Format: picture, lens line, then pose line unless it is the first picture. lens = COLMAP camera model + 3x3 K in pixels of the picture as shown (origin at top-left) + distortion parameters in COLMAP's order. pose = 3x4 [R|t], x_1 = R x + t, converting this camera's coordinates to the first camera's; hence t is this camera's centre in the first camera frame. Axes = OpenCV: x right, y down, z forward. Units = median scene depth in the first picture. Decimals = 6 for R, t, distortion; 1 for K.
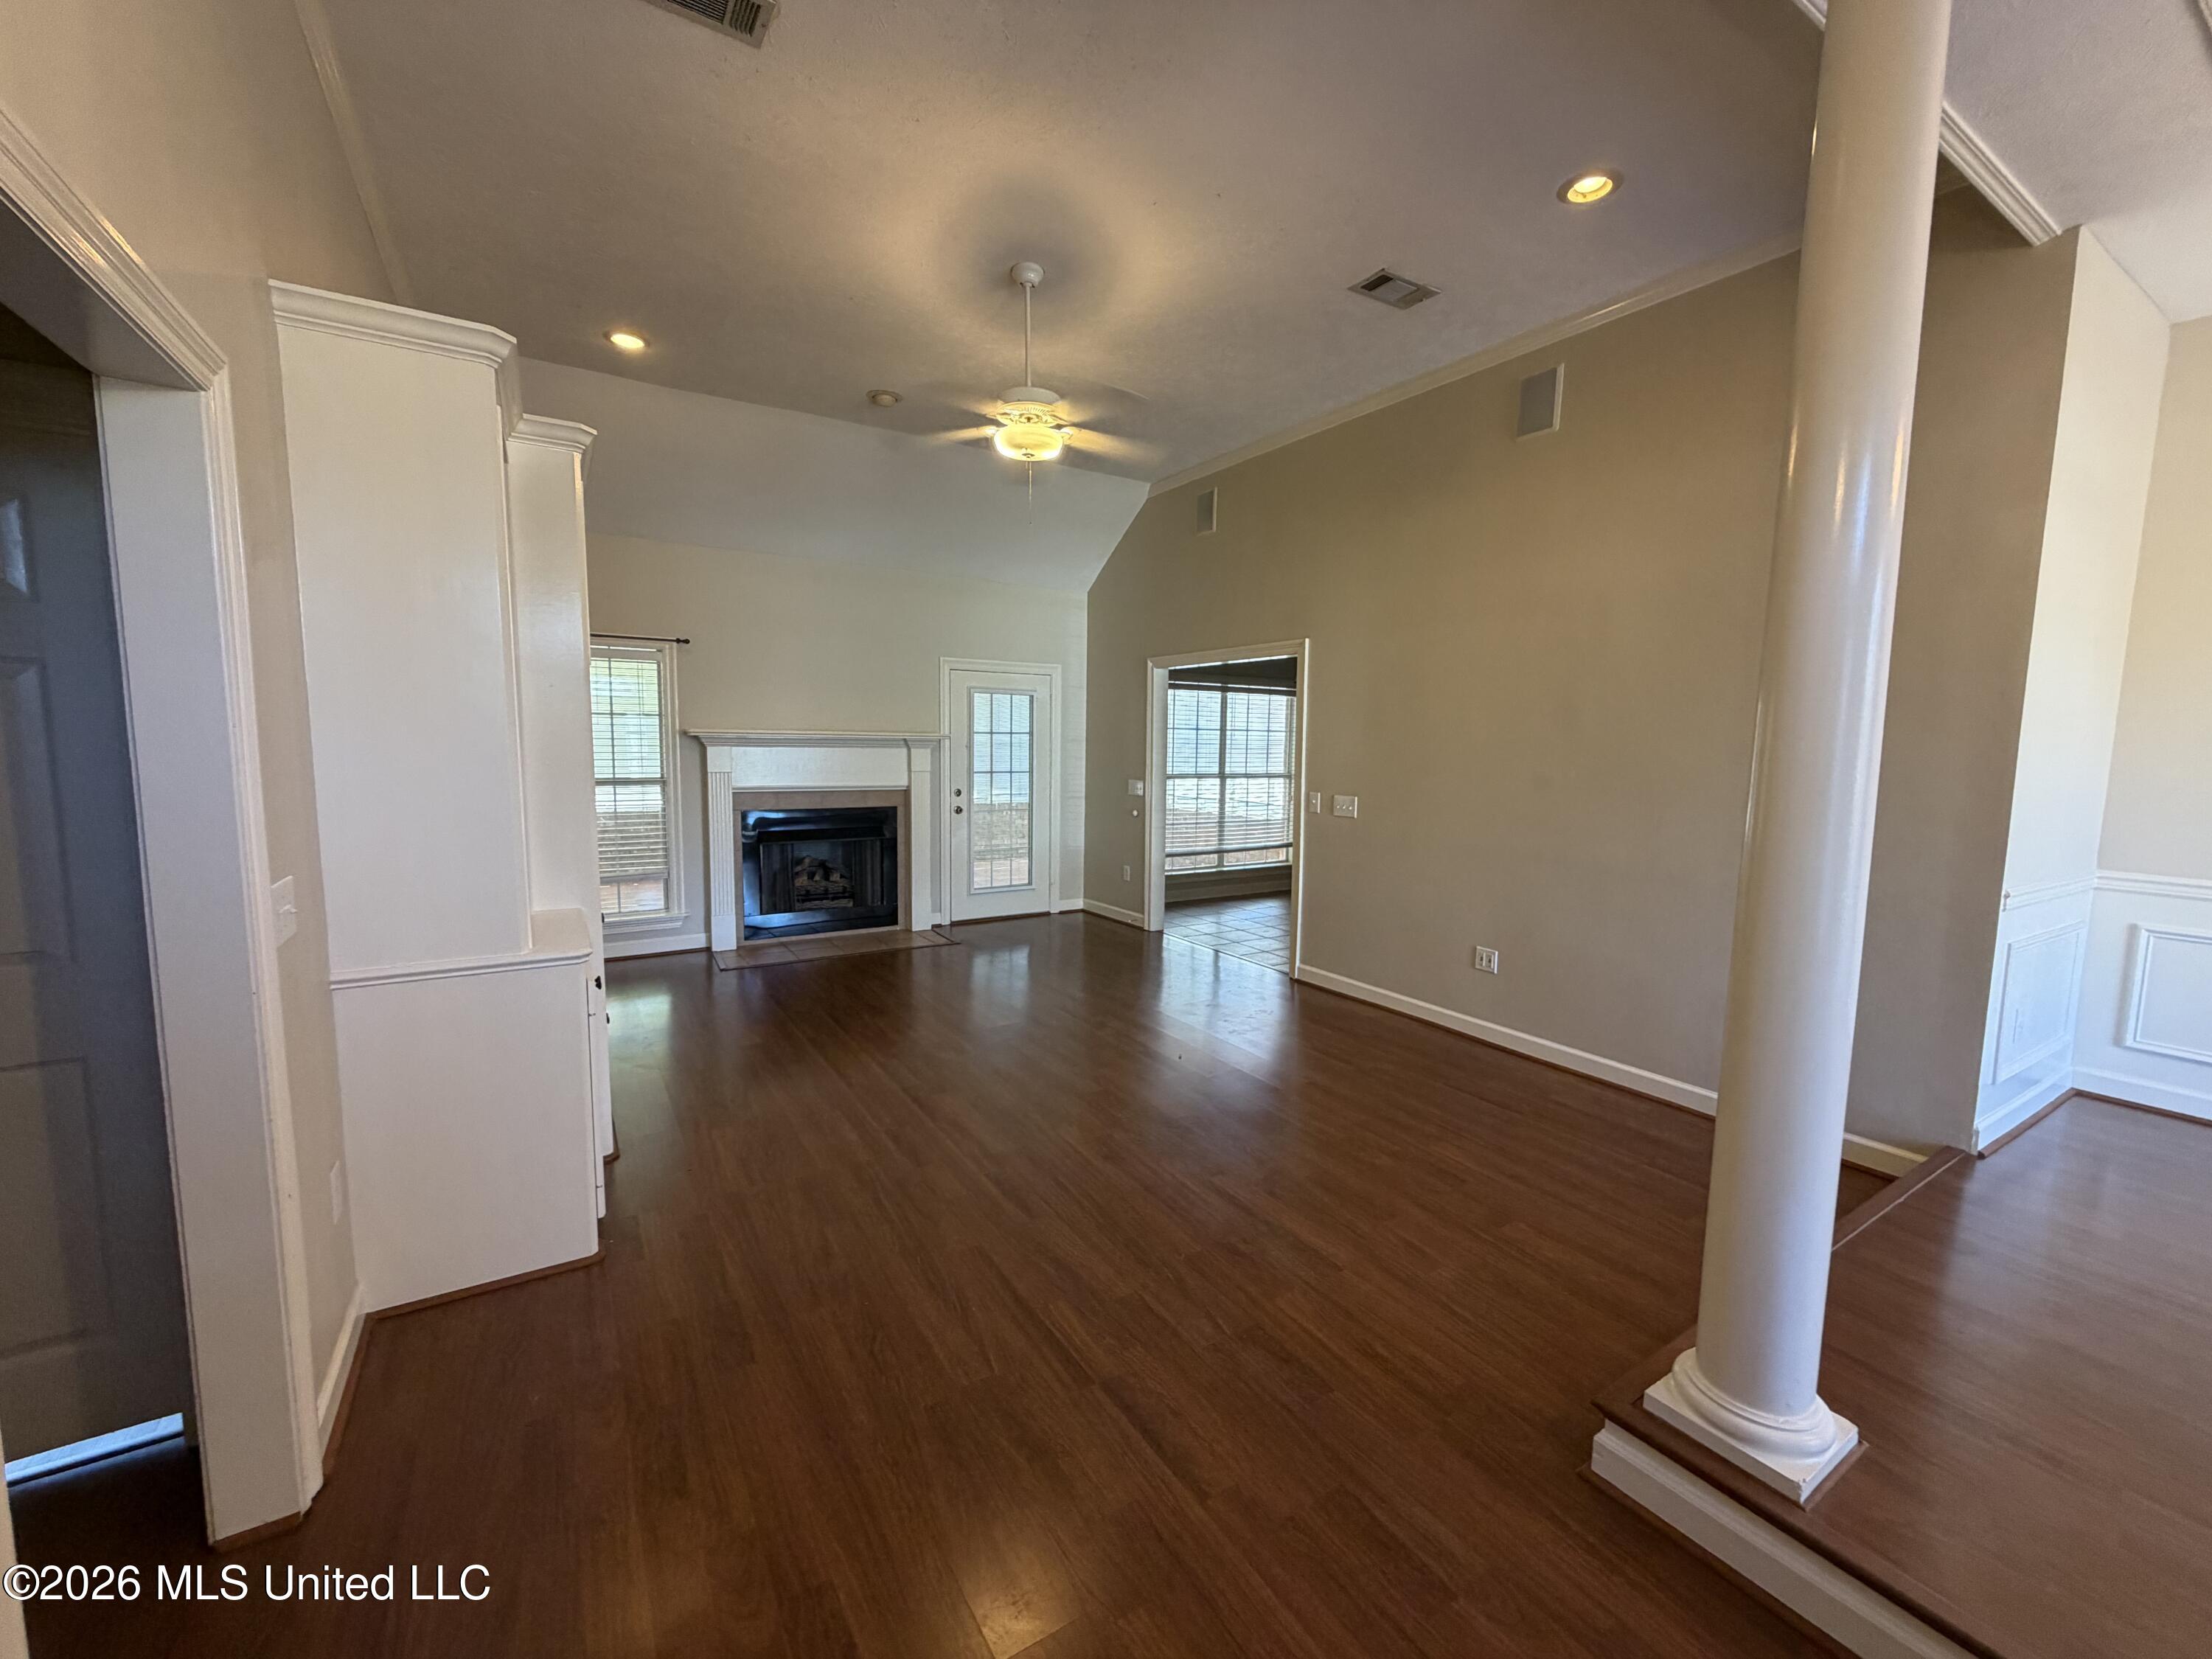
lens RADIAL K [[884.6, 0, 1097.3], [0, 884.6, 828.1], [0, 0, 1]] dist [-0.000076, -0.000288]
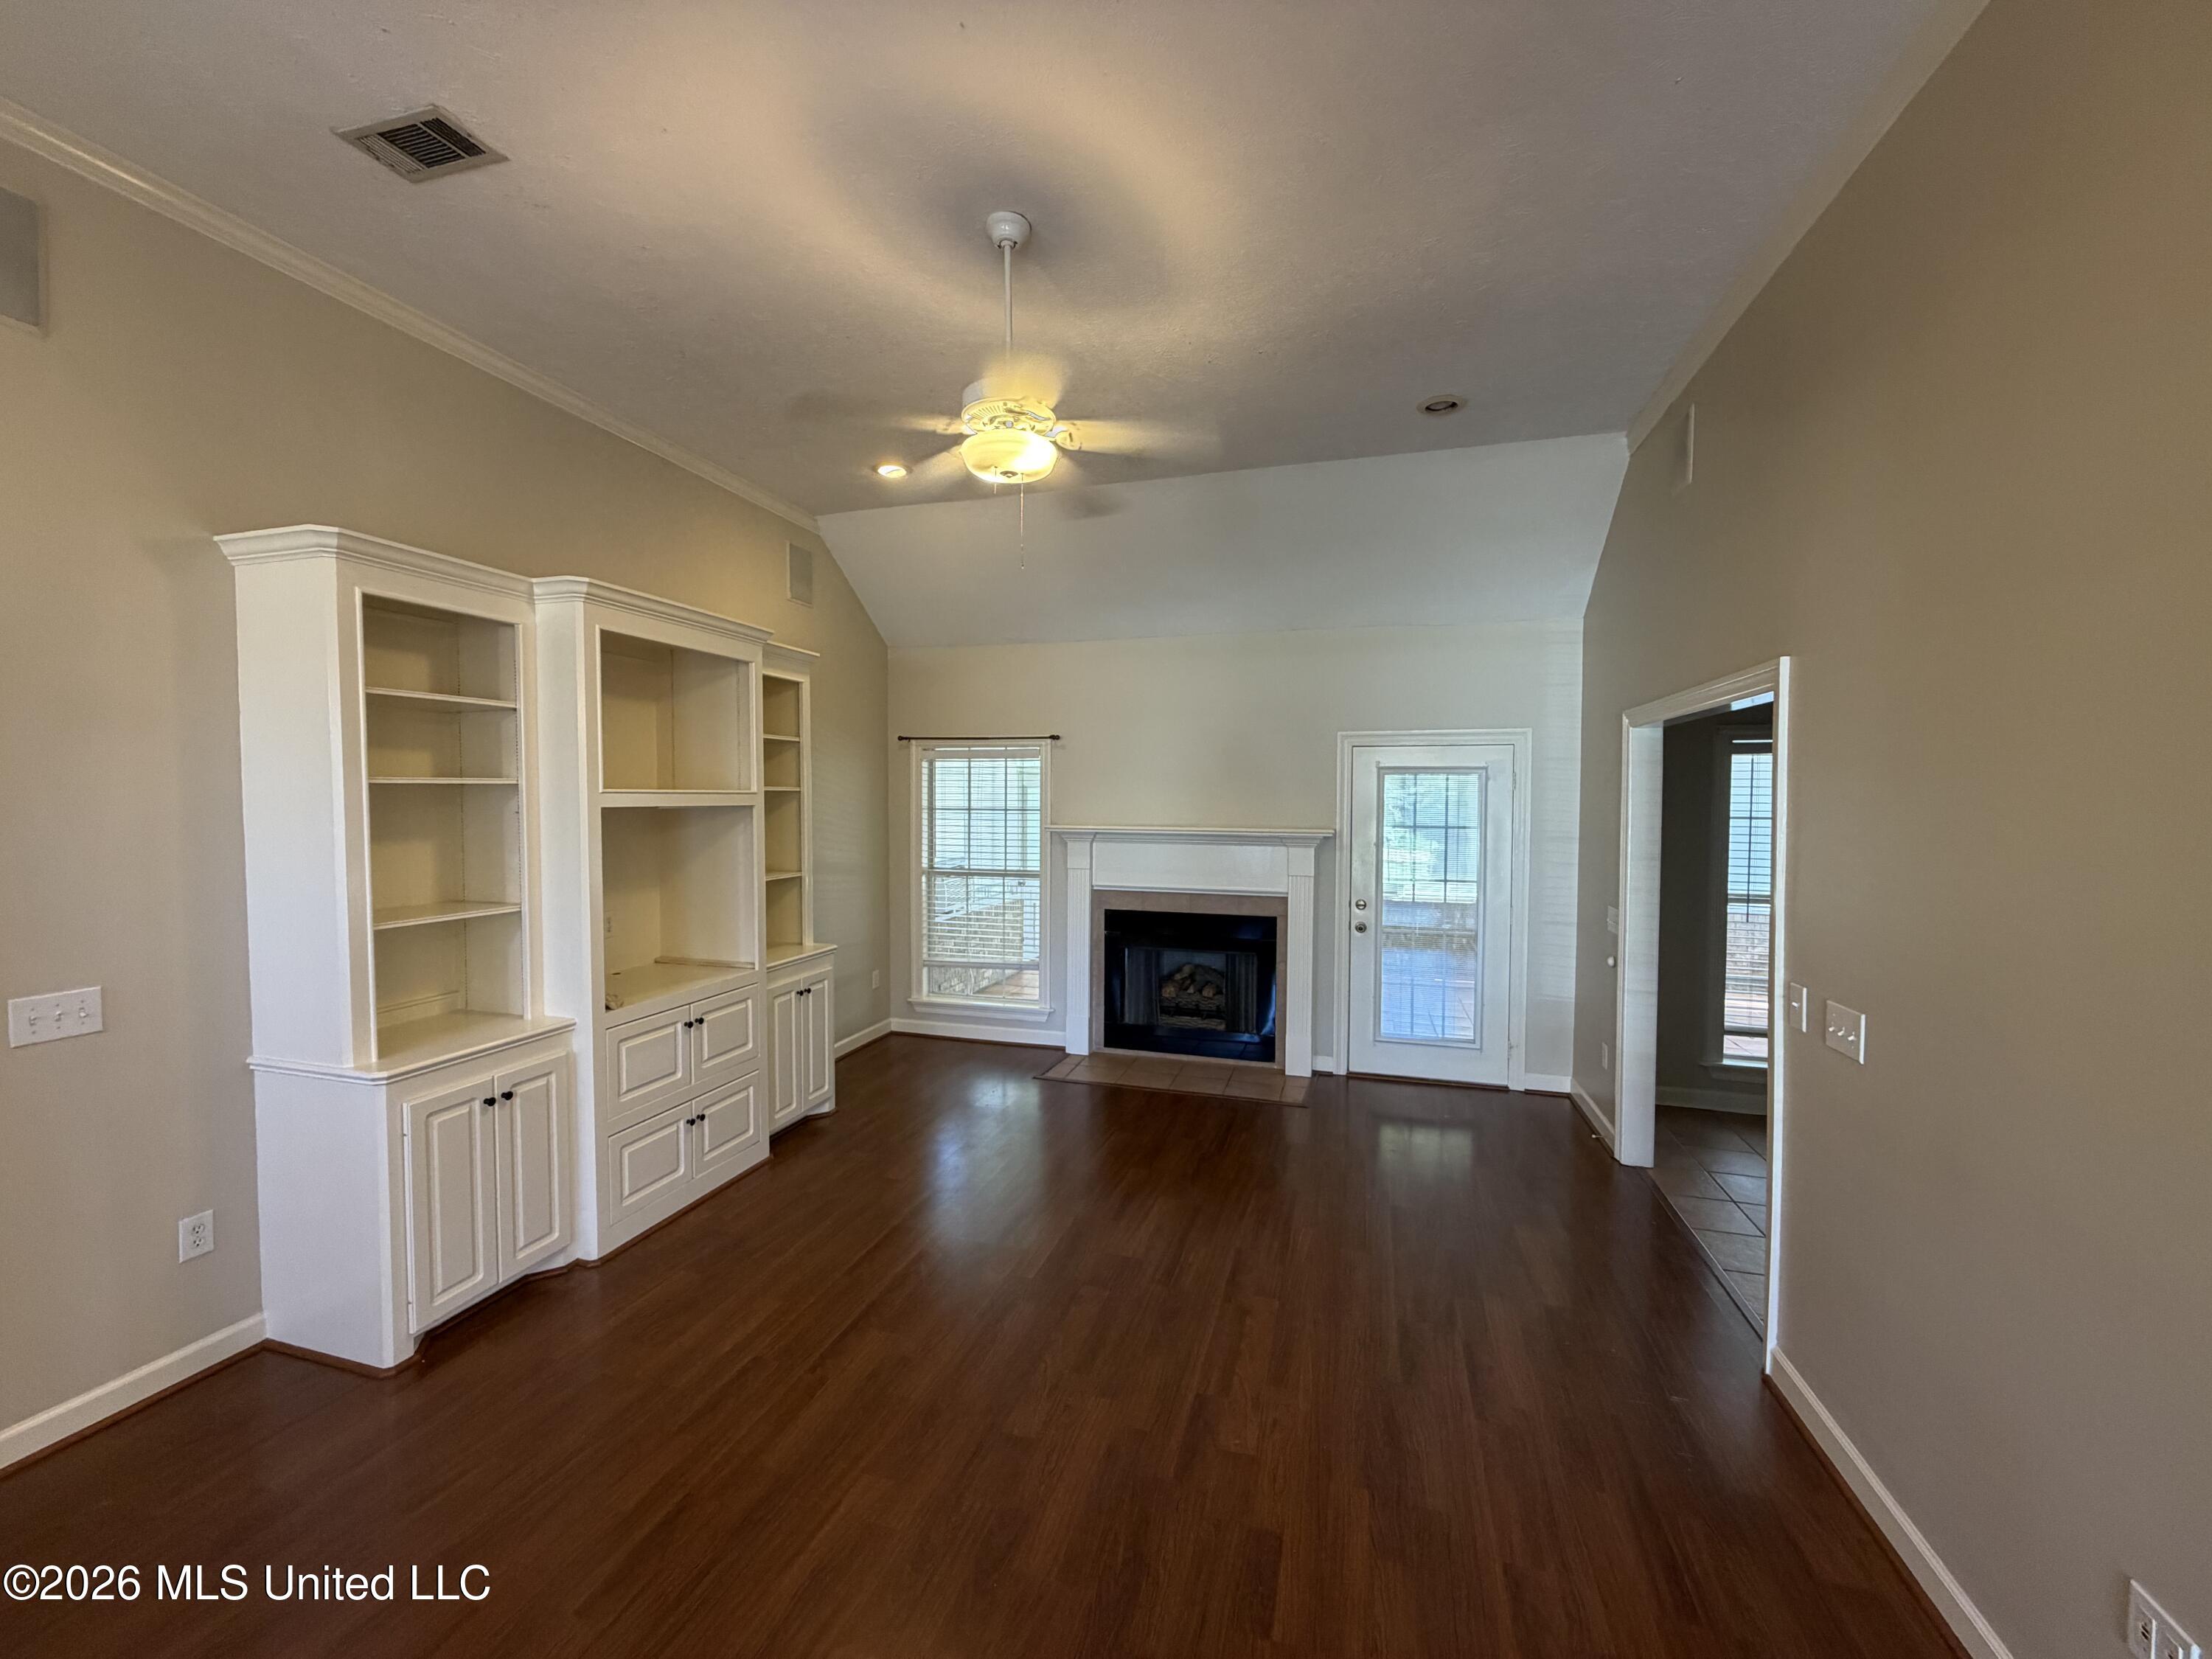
lens RADIAL K [[884.6, 0, 1097.3], [0, 884.6, 828.1], [0, 0, 1]] dist [-0.000076, -0.000288]
pose [[0.658856, 0.015526, -0.752109, 0.280147], [-0.069390, 0.996779, -0.040210, -0.062189], [0.749062, 0.078682, 0.657811, 0.332373]]
